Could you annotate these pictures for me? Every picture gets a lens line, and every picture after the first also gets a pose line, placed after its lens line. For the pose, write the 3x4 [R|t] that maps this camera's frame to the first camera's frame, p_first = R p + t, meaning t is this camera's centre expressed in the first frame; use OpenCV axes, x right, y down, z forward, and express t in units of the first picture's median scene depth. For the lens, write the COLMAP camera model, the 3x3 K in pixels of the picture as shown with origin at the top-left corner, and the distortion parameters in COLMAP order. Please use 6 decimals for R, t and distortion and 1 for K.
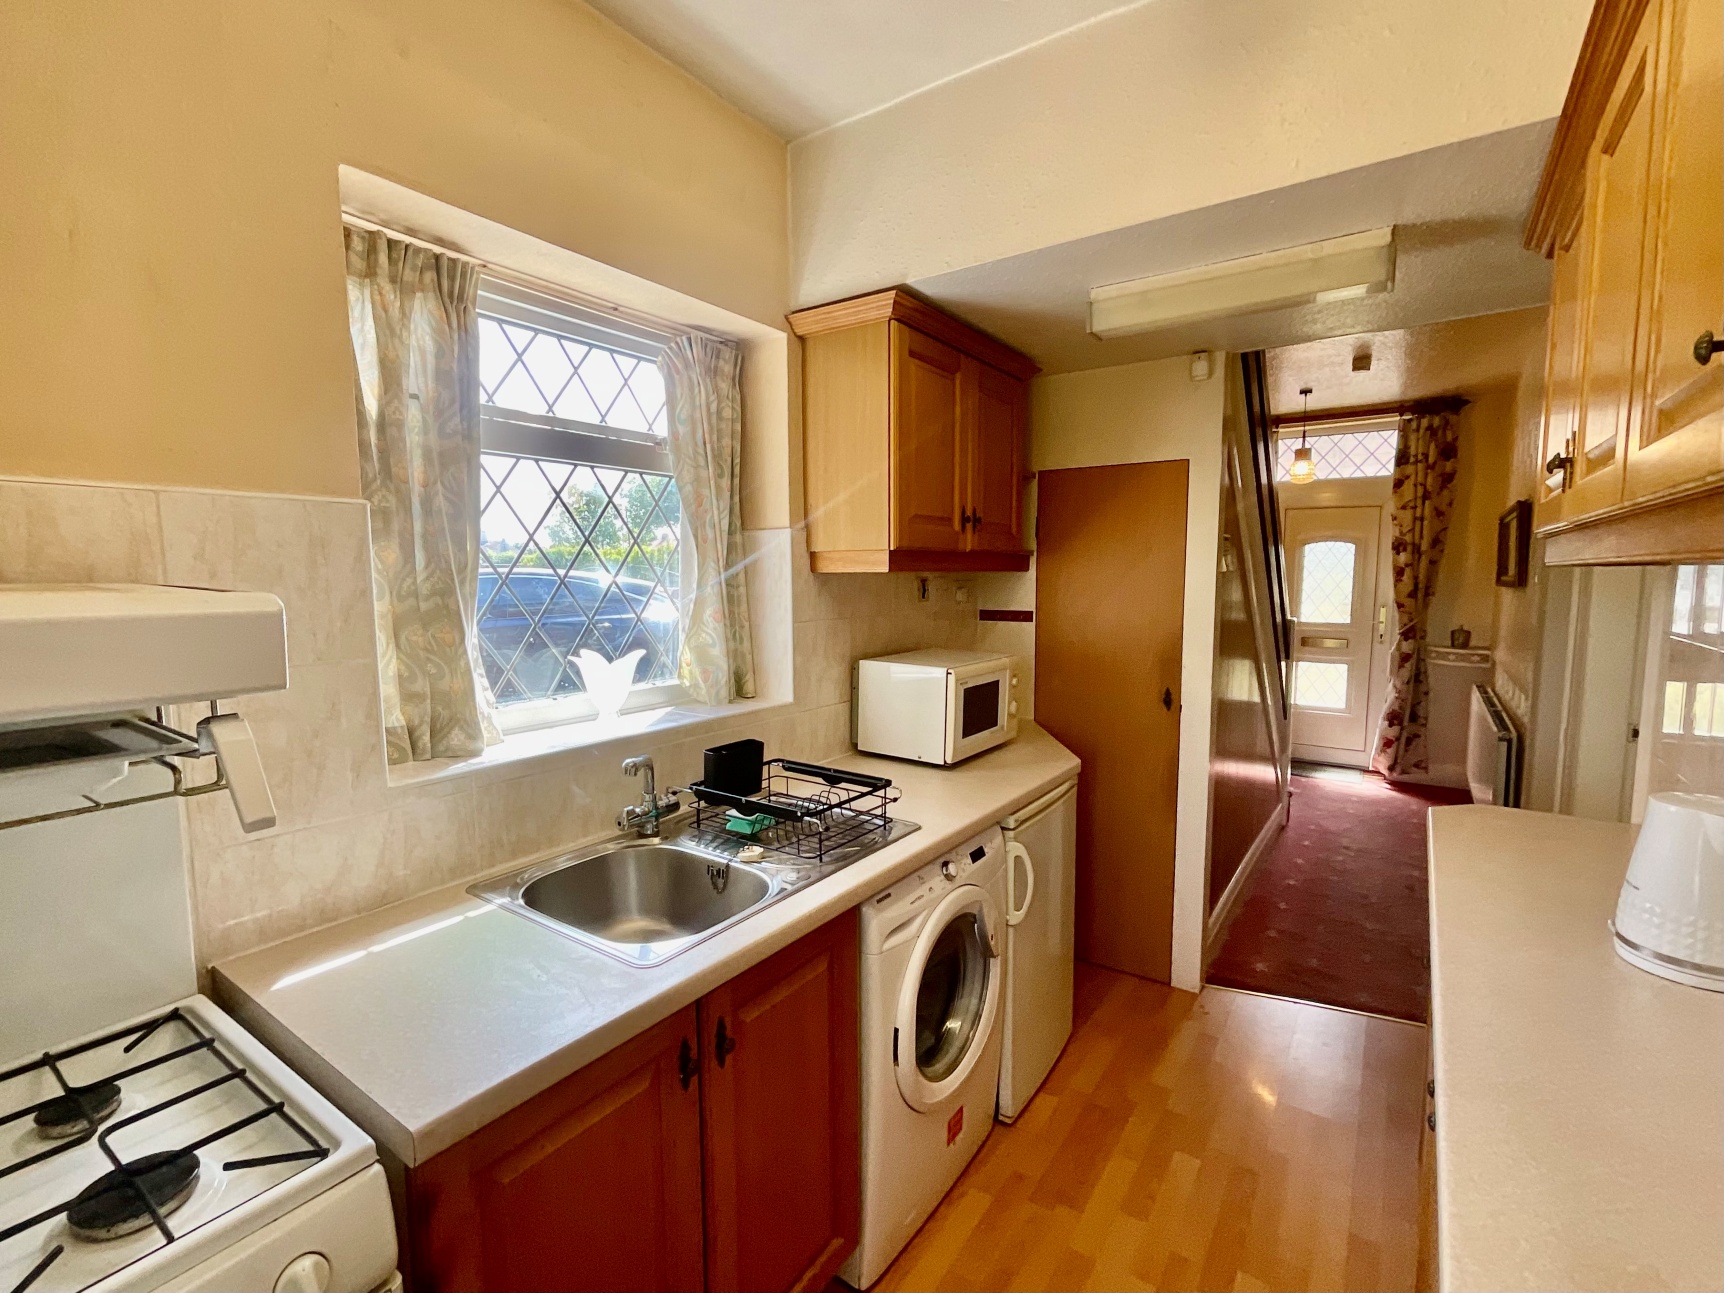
lens RADIAL K [[778.3, 0, 856.8], [0, 778.3, 649.9], [0, 0, 1]] dist [0.000821, -0.000124]
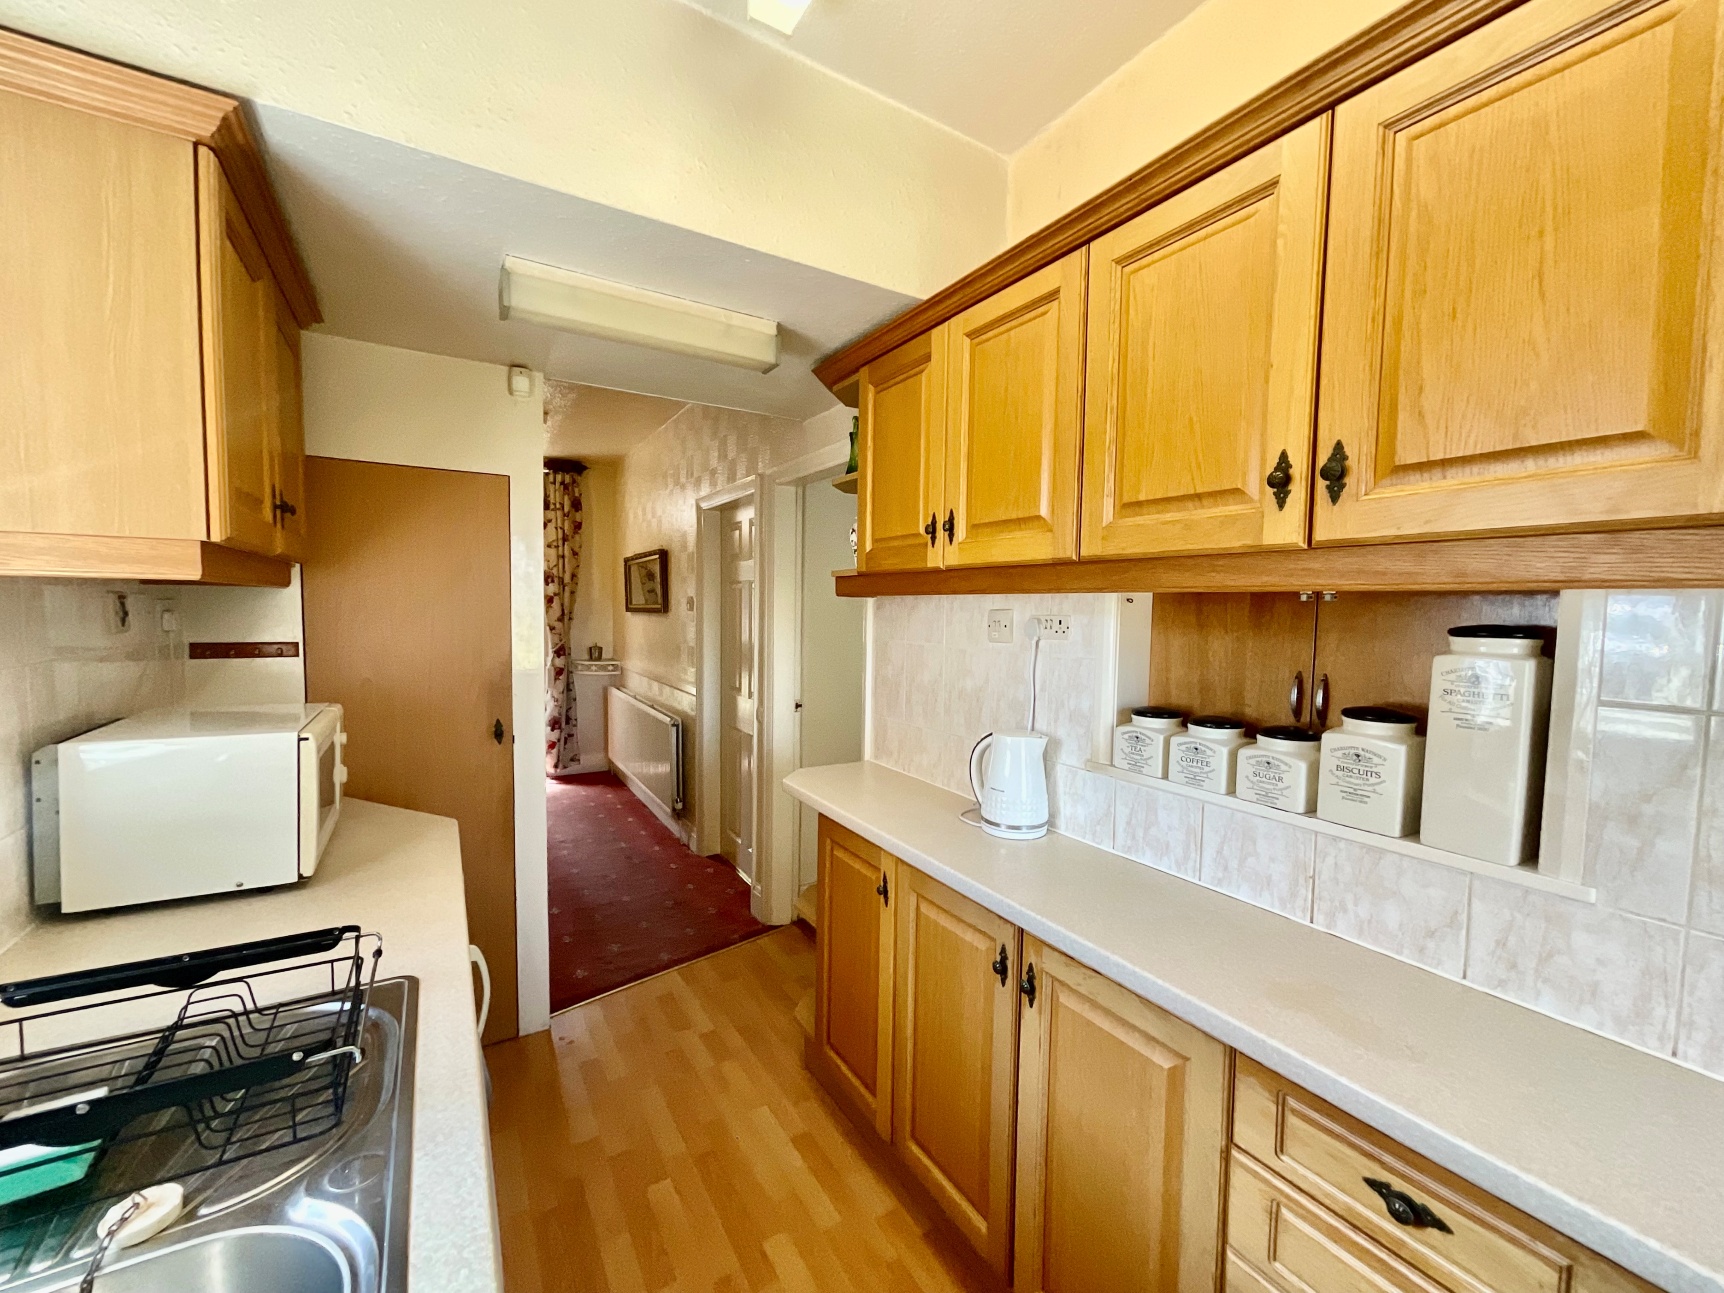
lens RADIAL K [[700.8, 0, 861.3], [0, 700.8, 649.7], [0, 0, 1]] dist [-0.001049, -0.000353]
pose [[0.390044, -0.046454, 0.919624, -0.149568], [0.074199, 0.997064, 0.018895, -0.013659], [-0.917802, 0.060866, 0.392346, 0.214139]]
